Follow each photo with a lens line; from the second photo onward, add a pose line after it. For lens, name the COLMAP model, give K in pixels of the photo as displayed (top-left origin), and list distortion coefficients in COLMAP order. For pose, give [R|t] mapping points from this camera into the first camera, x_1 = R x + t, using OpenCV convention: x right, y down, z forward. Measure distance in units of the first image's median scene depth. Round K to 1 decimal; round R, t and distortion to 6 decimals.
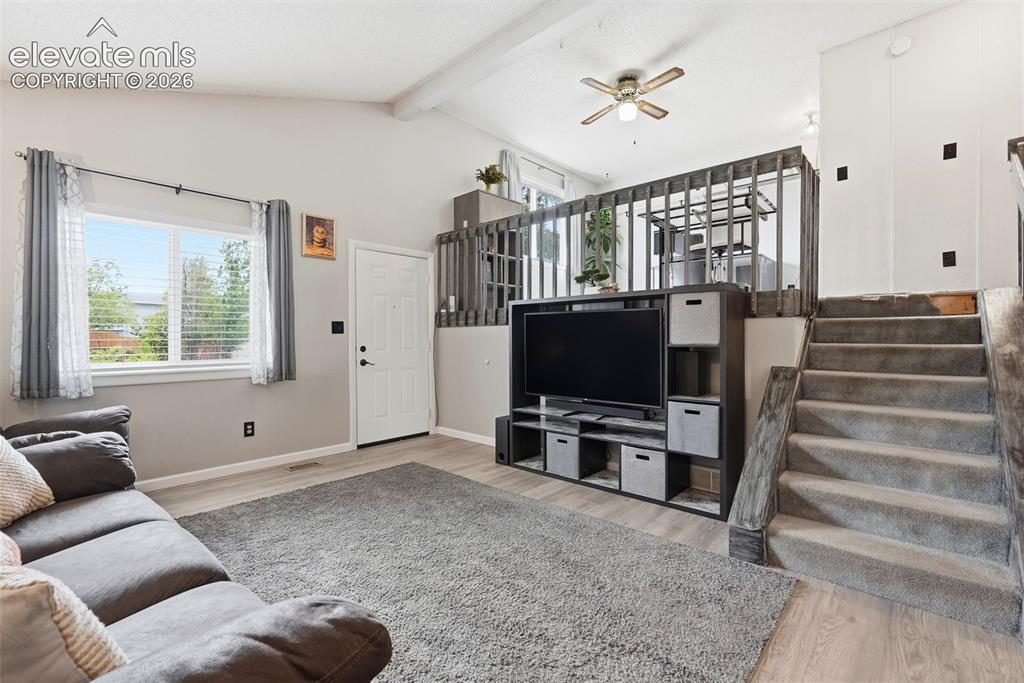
lens RADIAL K [[459.1, 0, 513.9], [0, 459.1, 343.0], [0, 0, 1]] dist [-0.013346, 0.005960]
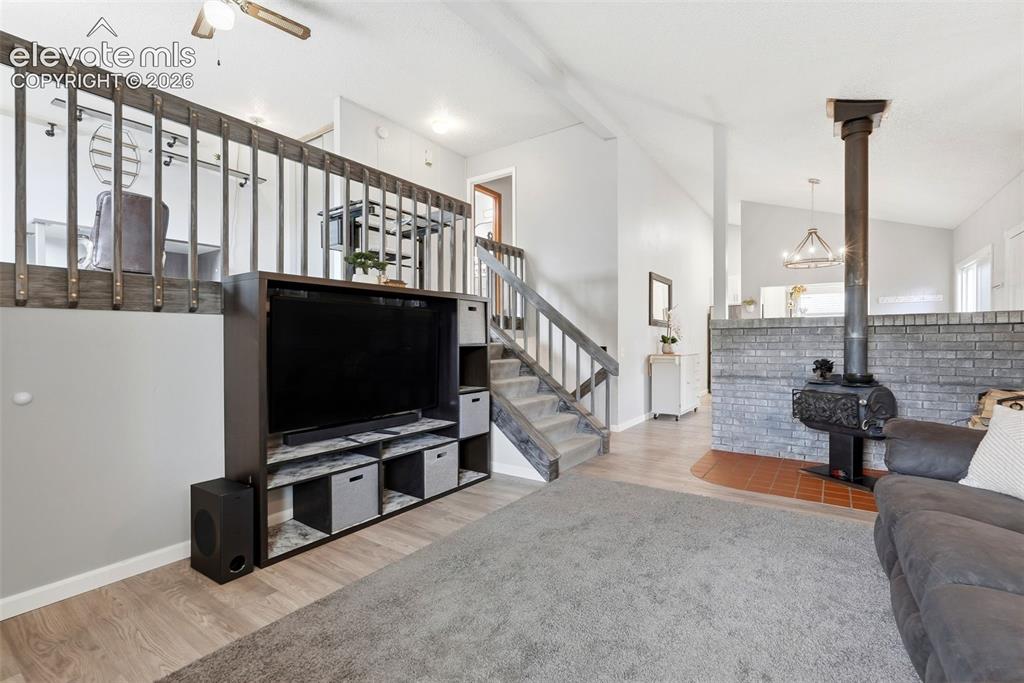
lens RADIAL K [[459.1, 0, 522.4], [0, 459.1, 341.2], [0, 0, 1]] dist [-0.013346, 0.005960]
pose [[-0.129336, -0.008112, 0.991568, -0.705481], [0.008099, 0.999925, 0.009236, -0.011818], [-0.991568, 0.009225, -0.129261, 0.887531]]
